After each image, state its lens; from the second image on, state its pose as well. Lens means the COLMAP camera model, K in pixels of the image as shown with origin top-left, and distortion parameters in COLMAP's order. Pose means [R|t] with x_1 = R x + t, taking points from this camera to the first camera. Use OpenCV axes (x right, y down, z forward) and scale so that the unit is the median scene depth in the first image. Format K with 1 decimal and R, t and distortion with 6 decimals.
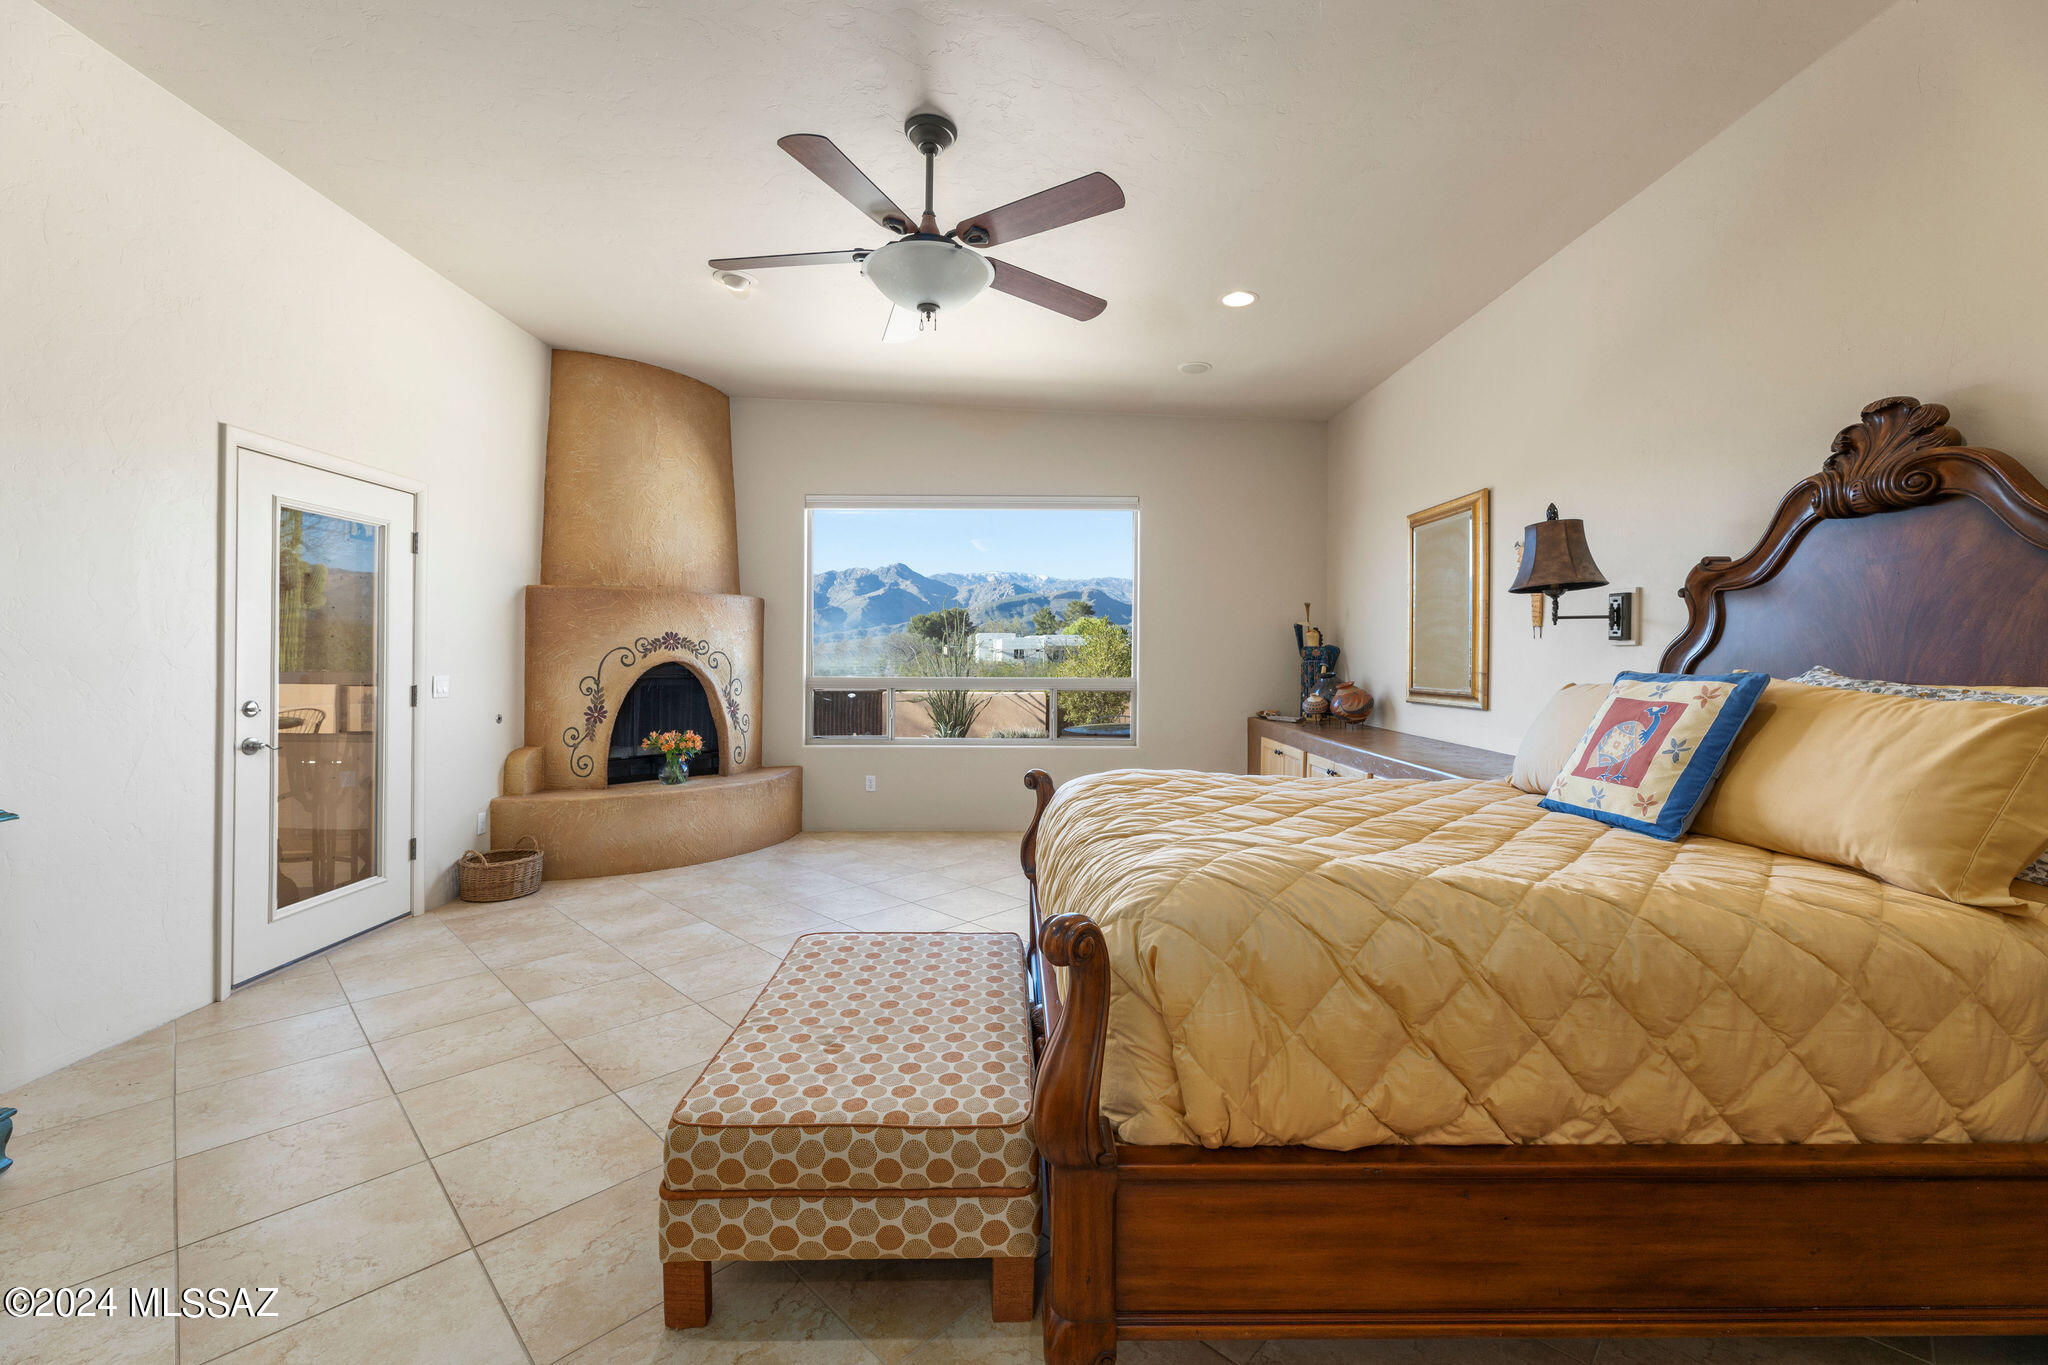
lens RADIAL K [[826.5, 0, 1033.0], [0, 826.5, 660.8], [0, 0, 1]] dist [0.002509, -0.000568]
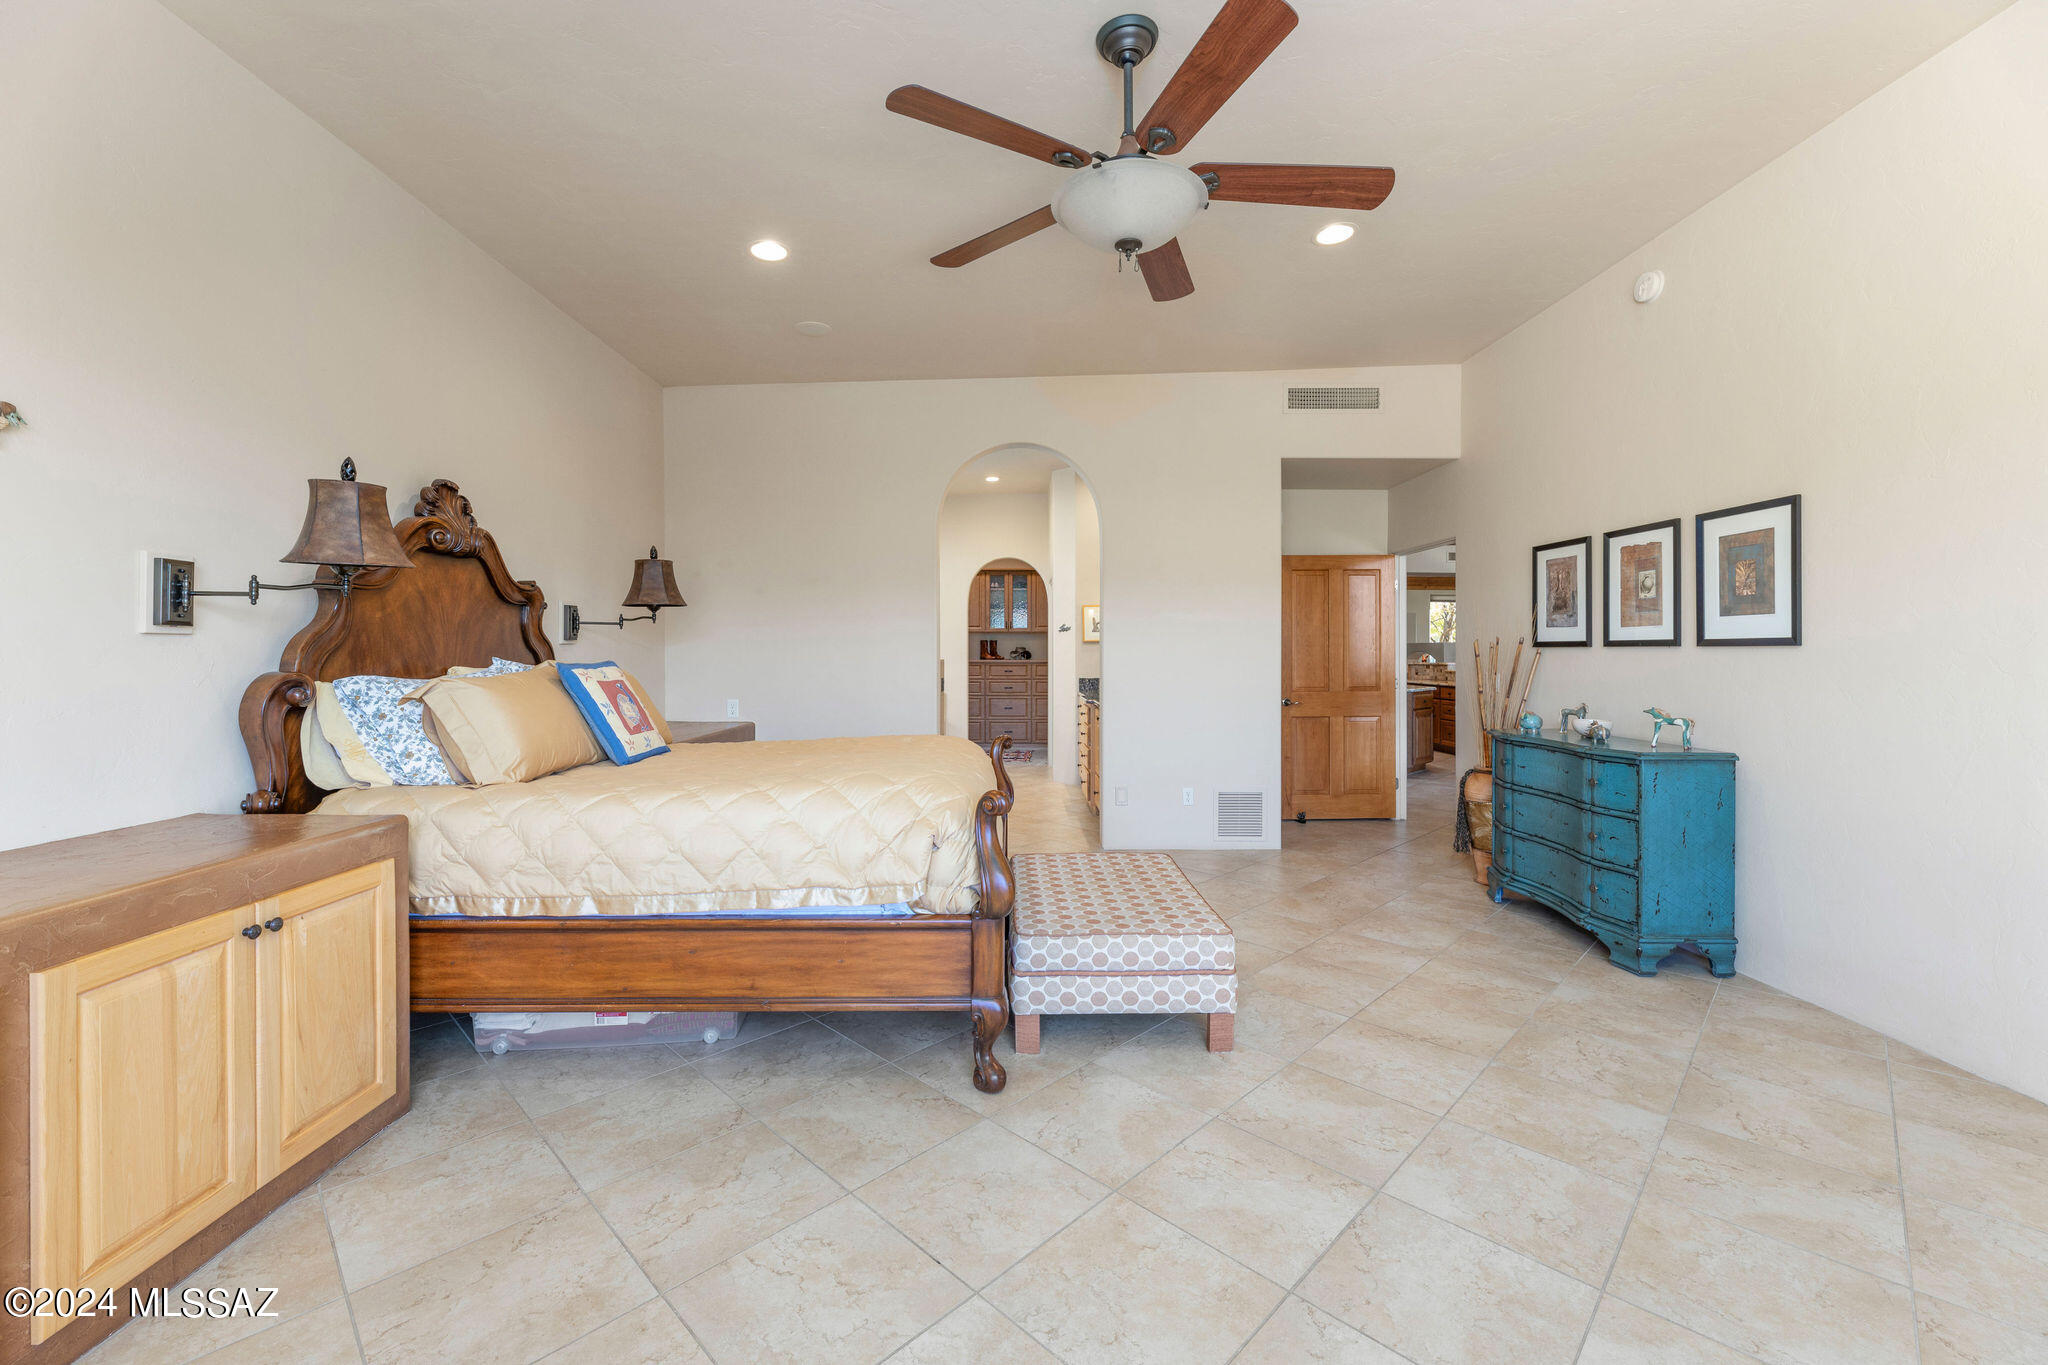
lens RADIAL K [[826.5, 0, 1018.3], [0, 826.5, 653.7], [0, 0, 1]] dist [0.002509, -0.000568]
pose [[-0.999798, -0.007627, 0.018613, -0.029409], [-0.007537, 0.999959, 0.004940, -0.010912], [-0.018650, 0.004799, -0.999815, 1.814346]]
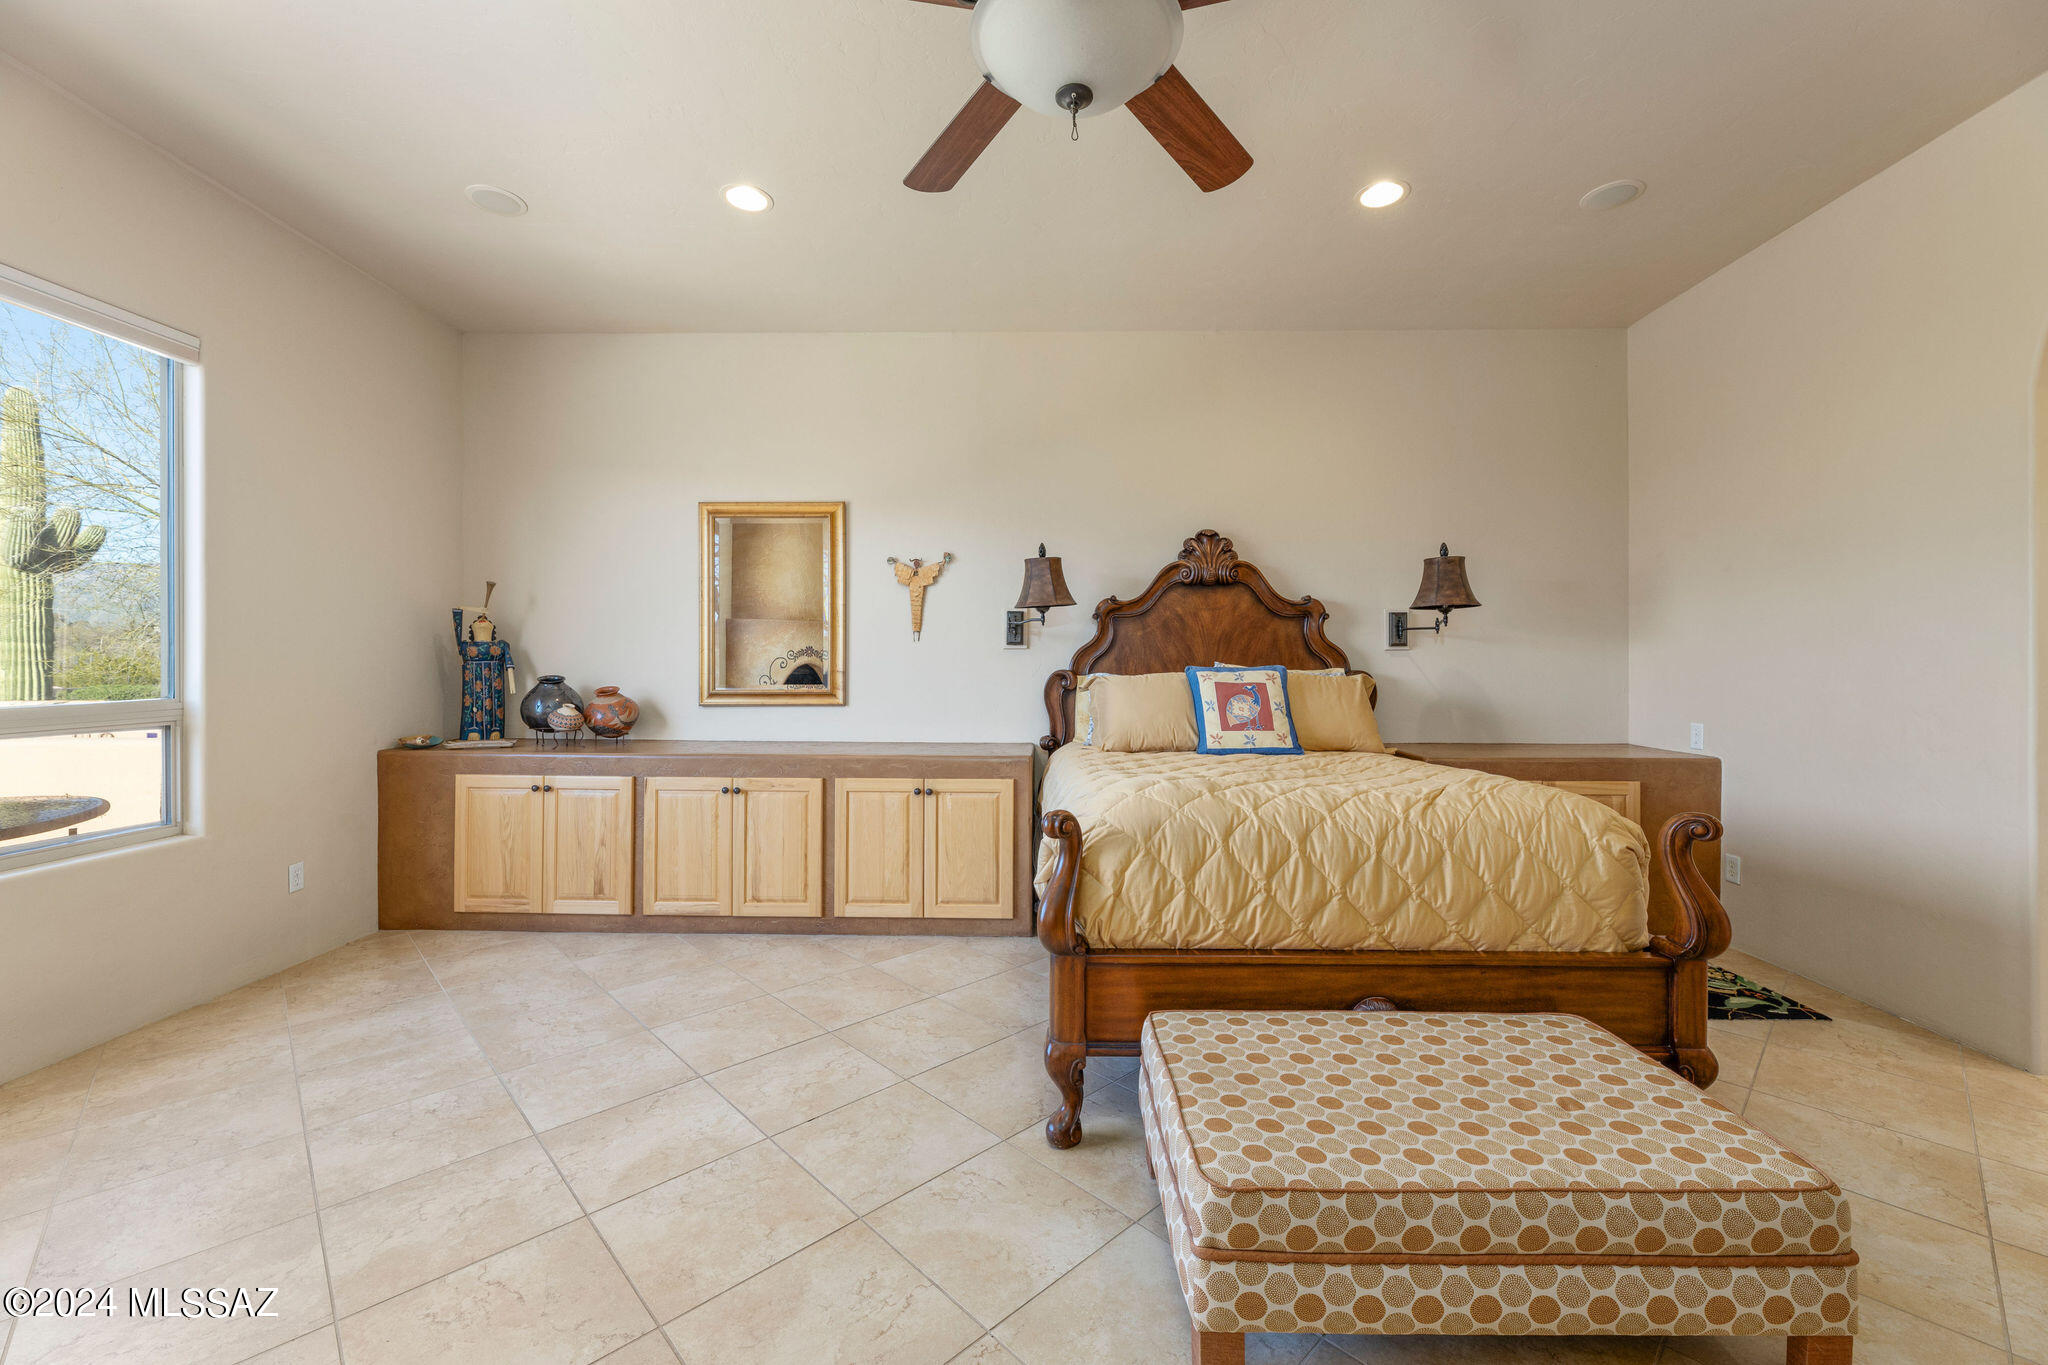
lens RADIAL K [[826.5, 0, 1026.5], [0, 826.5, 662.6], [0, 0, 1]] dist [0.002509, -0.000568]
pose [[0.040364, -0.006767, 0.999162, -0.729964], [0.003380, 0.999972, 0.006636, -0.005131], [-0.999179, 0.003110, 0.040386, 0.987216]]
